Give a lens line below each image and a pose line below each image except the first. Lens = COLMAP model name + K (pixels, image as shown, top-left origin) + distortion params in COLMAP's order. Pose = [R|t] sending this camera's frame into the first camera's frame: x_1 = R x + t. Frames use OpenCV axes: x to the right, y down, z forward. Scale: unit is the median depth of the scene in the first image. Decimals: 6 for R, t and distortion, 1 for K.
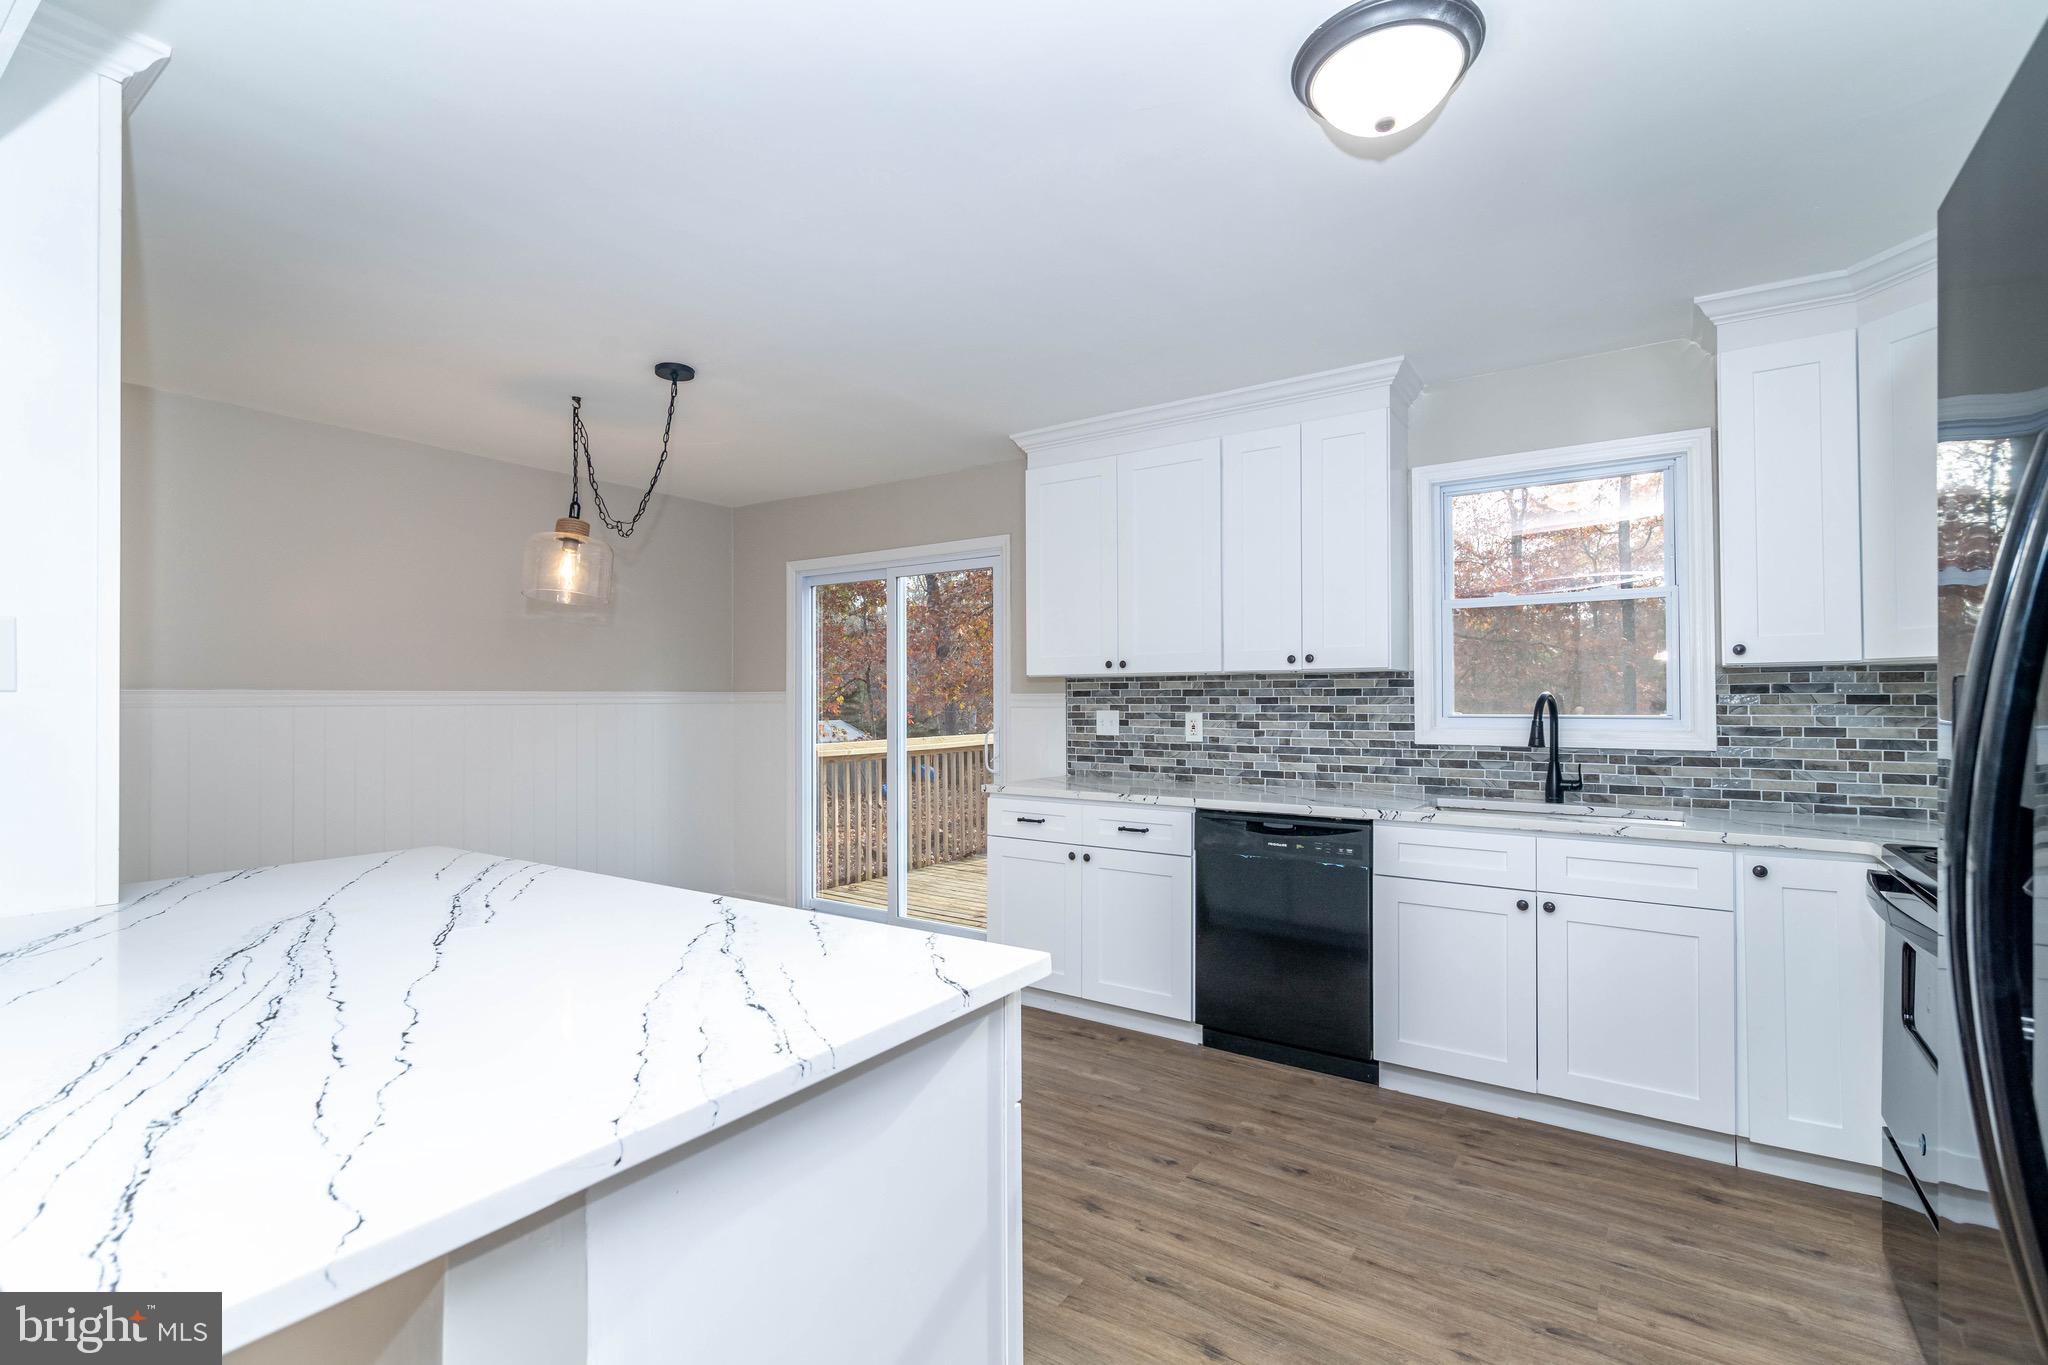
lens RADIAL K [[929.3, 0, 1021.4], [0, 929.3, 687.5], [0, 0, 1]] dist [0.000512, 0.000306]
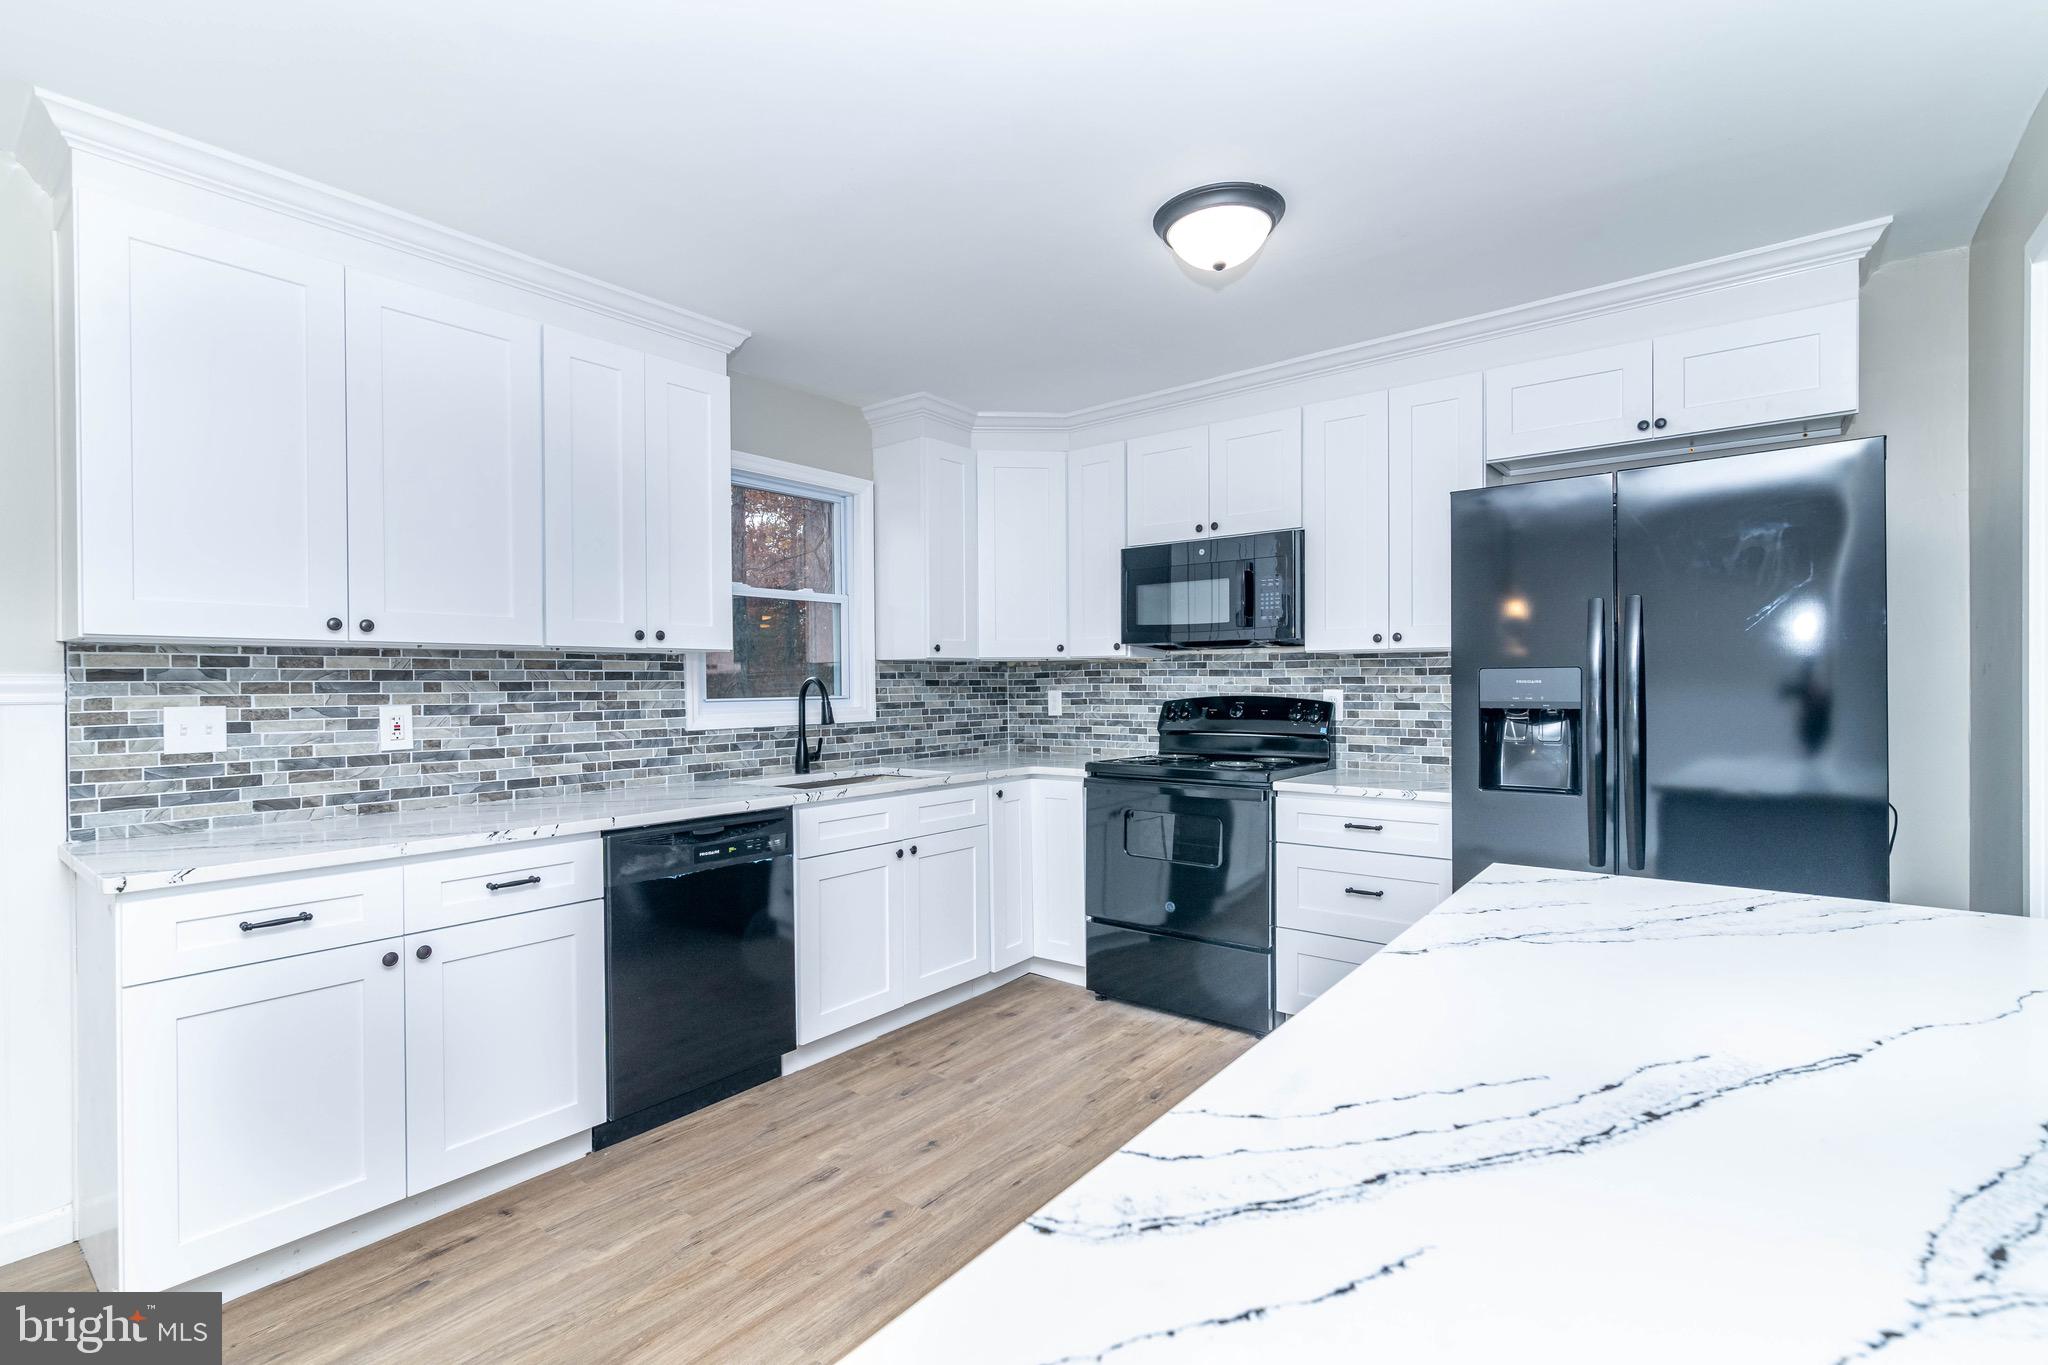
lens RADIAL K [[929.3, 0, 1021.4], [0, 929.3, 687.5], [0, 0, 1]] dist [0.000512, 0.000306]
pose [[0.061428, -0.002368, 0.998109, -0.466505], [-0.004704, 0.999985, 0.002662, 0.011271], [-0.998100, -0.004859, 0.061416, 0.553761]]
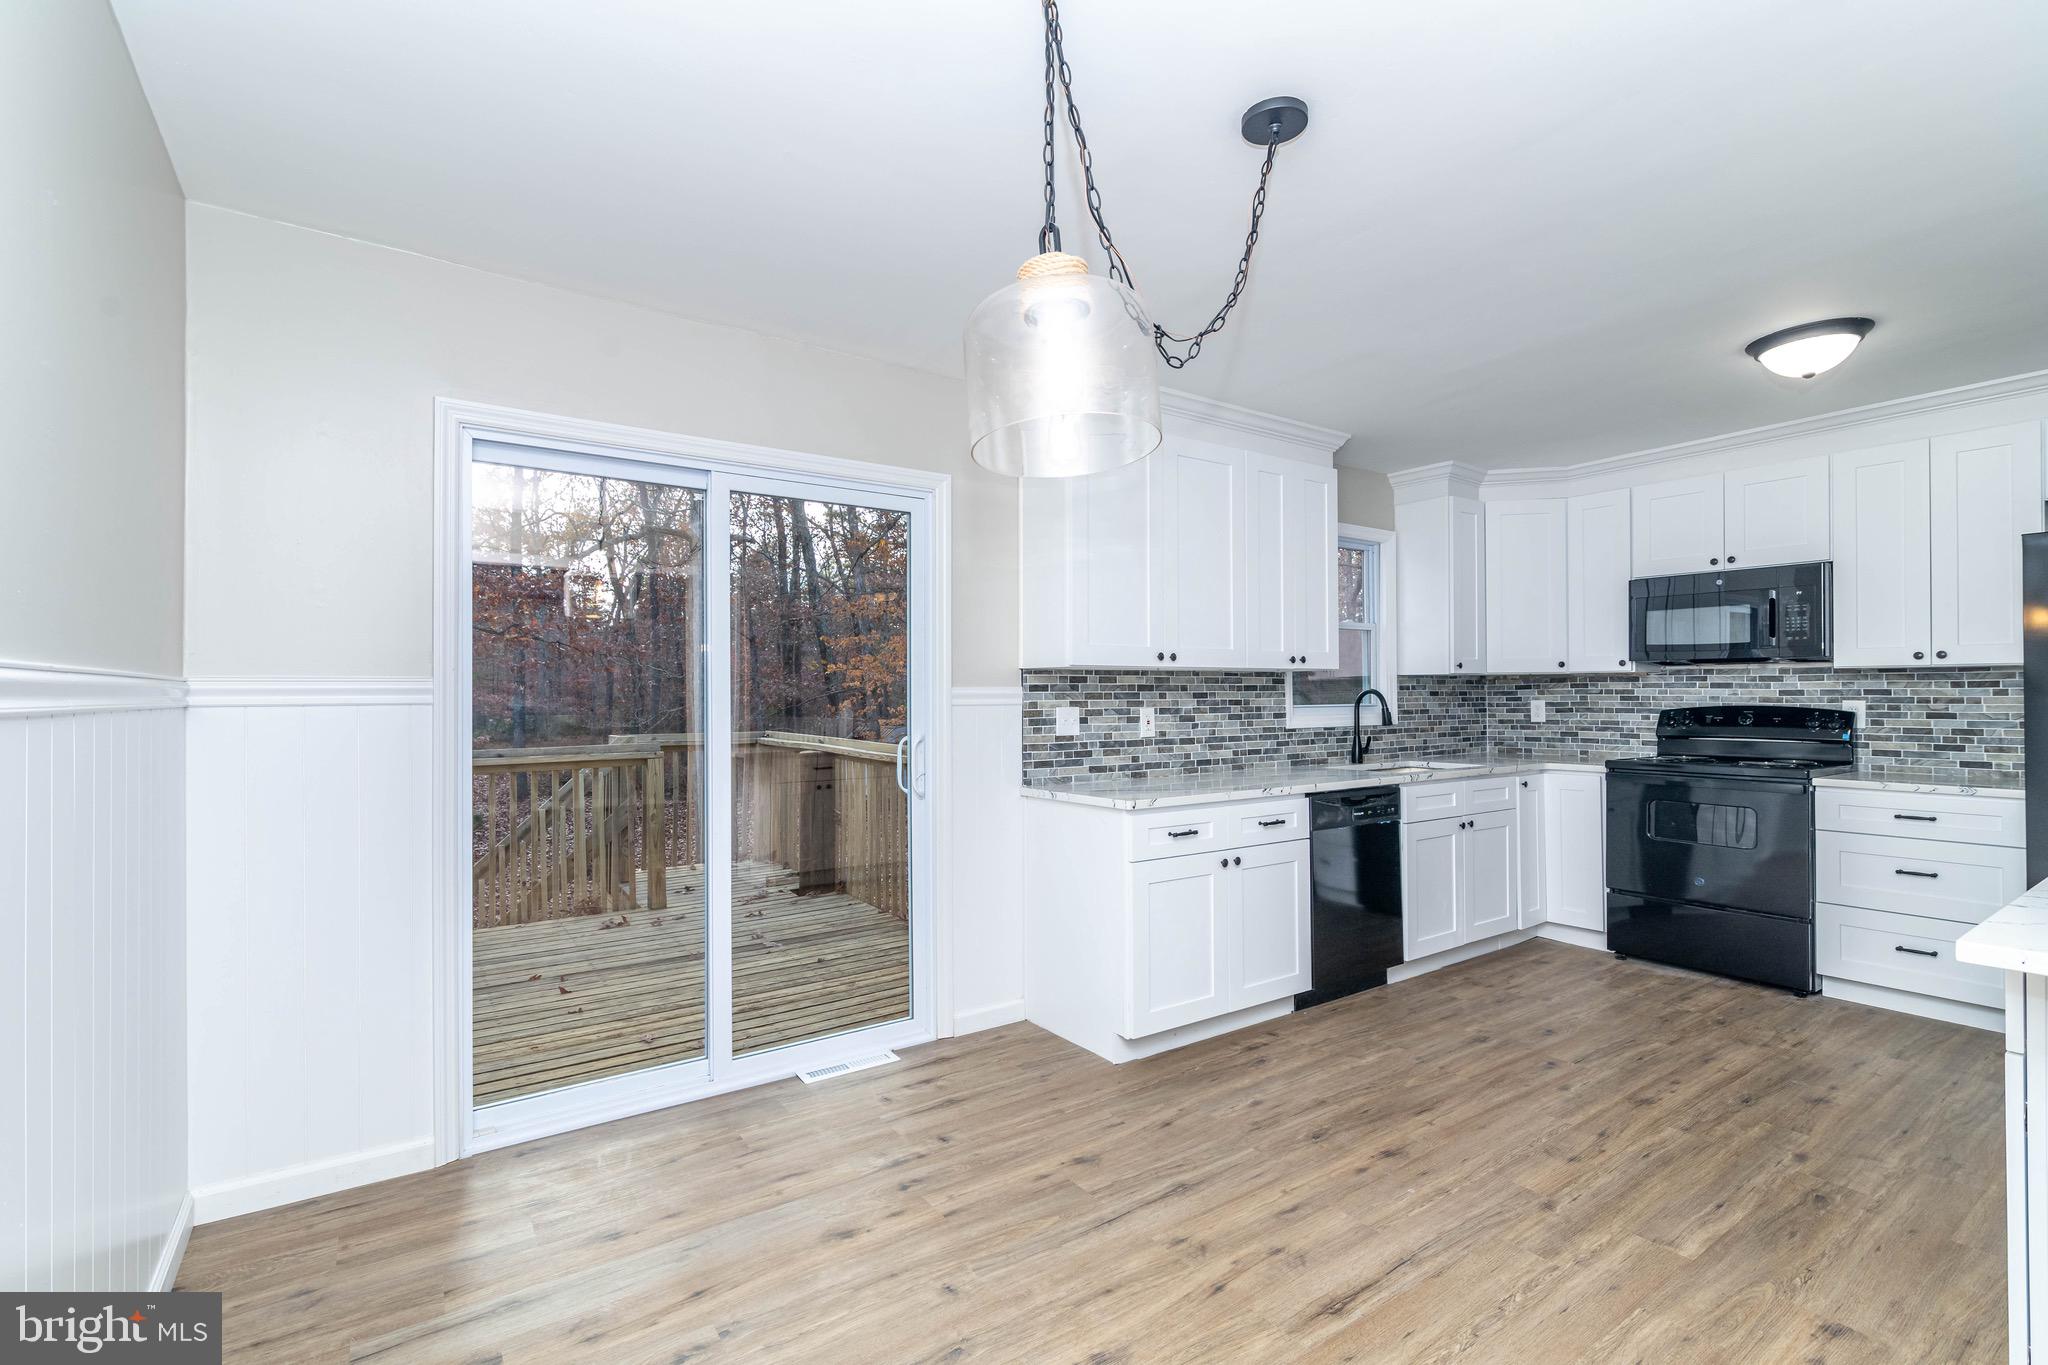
lens RADIAL K [[929.3, 0, 1021.4], [0, 929.3, 687.5], [0, 0, 1]] dist [0.000512, 0.000306]
pose [[0.347125, 0.008429, 0.937781, -0.844101], [-0.007324, 0.999953, -0.006277, 0.013328], [-0.937790, -0.004689, 0.347171, 0.829400]]
